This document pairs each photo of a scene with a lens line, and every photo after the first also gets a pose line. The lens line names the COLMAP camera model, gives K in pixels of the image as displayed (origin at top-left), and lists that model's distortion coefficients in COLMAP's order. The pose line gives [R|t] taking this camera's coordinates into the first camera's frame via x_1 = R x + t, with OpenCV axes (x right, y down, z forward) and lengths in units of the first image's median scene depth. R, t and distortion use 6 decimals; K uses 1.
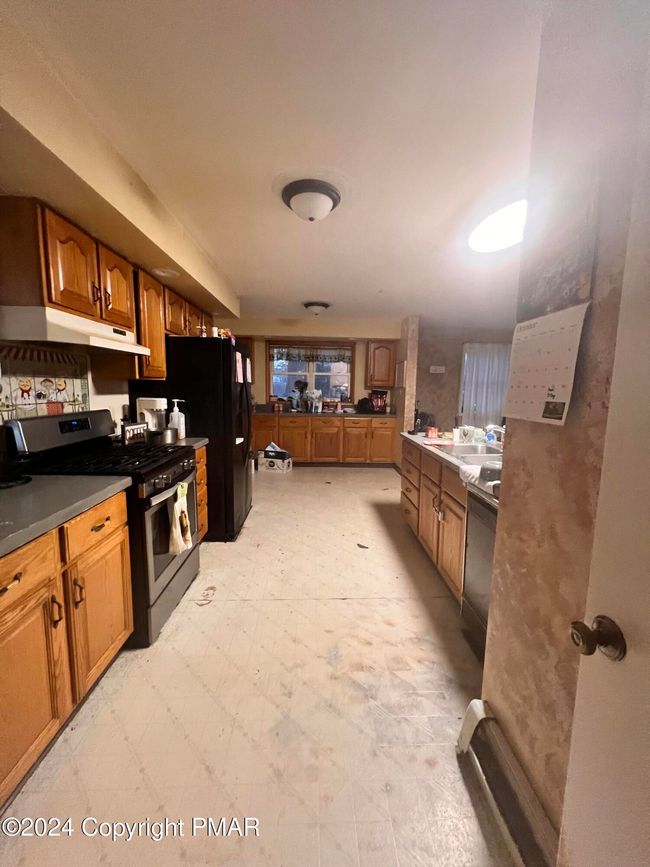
lens RADIAL K [[346.1, 0, 323.5], [0, 346.1, 440.9], [0, 0, 1]] dist [0.003855, -0.000743]
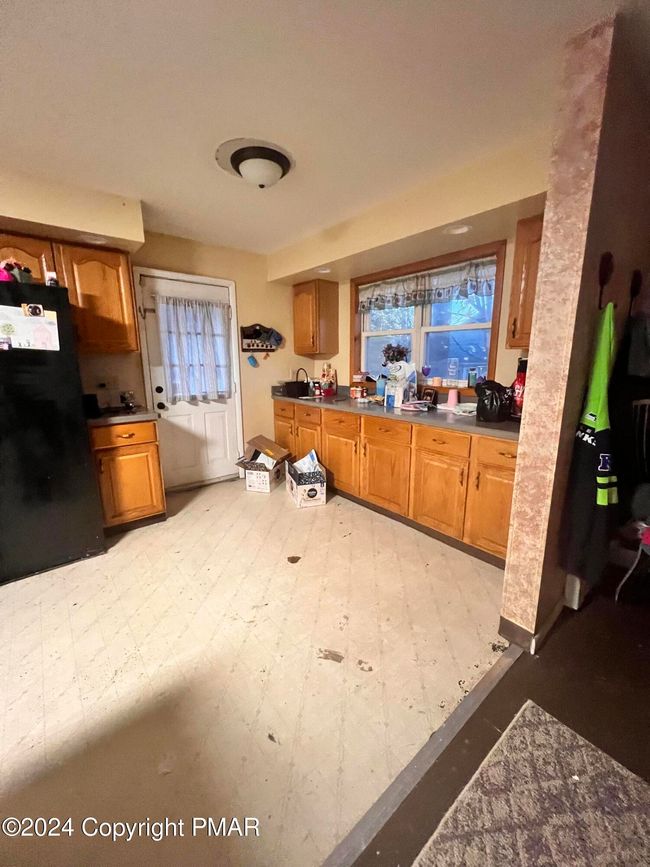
lens RADIAL K [[346.1, 0, 325.0], [0, 346.1, 430.3], [0, 0, 1]] dist [0.003855, -0.000743]
pose [[0.590369, 0.143803, -0.794220, 0.324467], [-0.091125, 0.989584, 0.111440, -0.094975], [0.801973, 0.006582, 0.597324, 0.605435]]
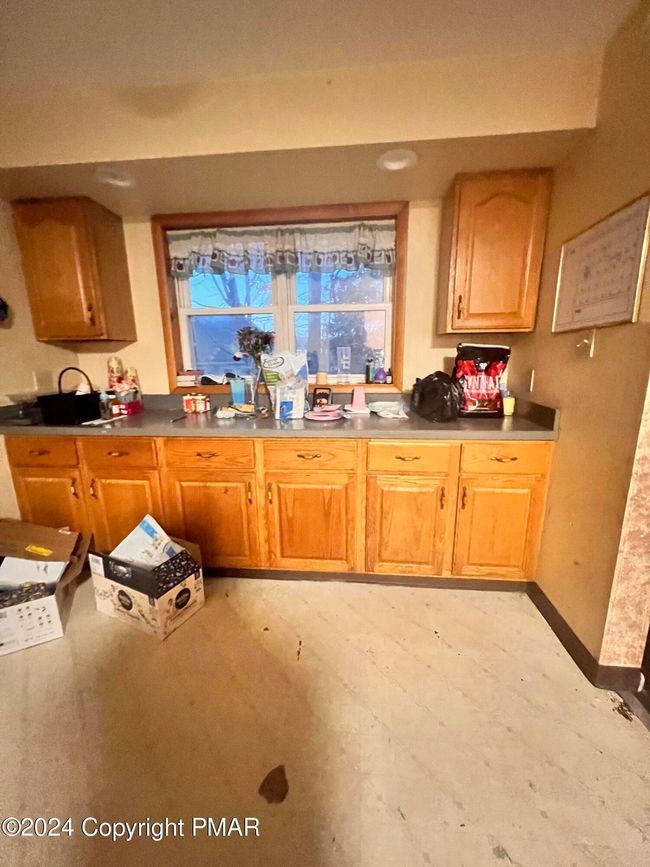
lens RADIAL K [[346.1, 0, 325.5], [0, 346.1, 429.3], [0, 0, 1]] dist [0.003855, -0.000743]
pose [[0.988185, -0.000512, -0.153267, 0.066903], [0.012117, 0.997125, 0.074795, -0.095942], [0.152788, -0.075768, 0.985350, 0.656214]]
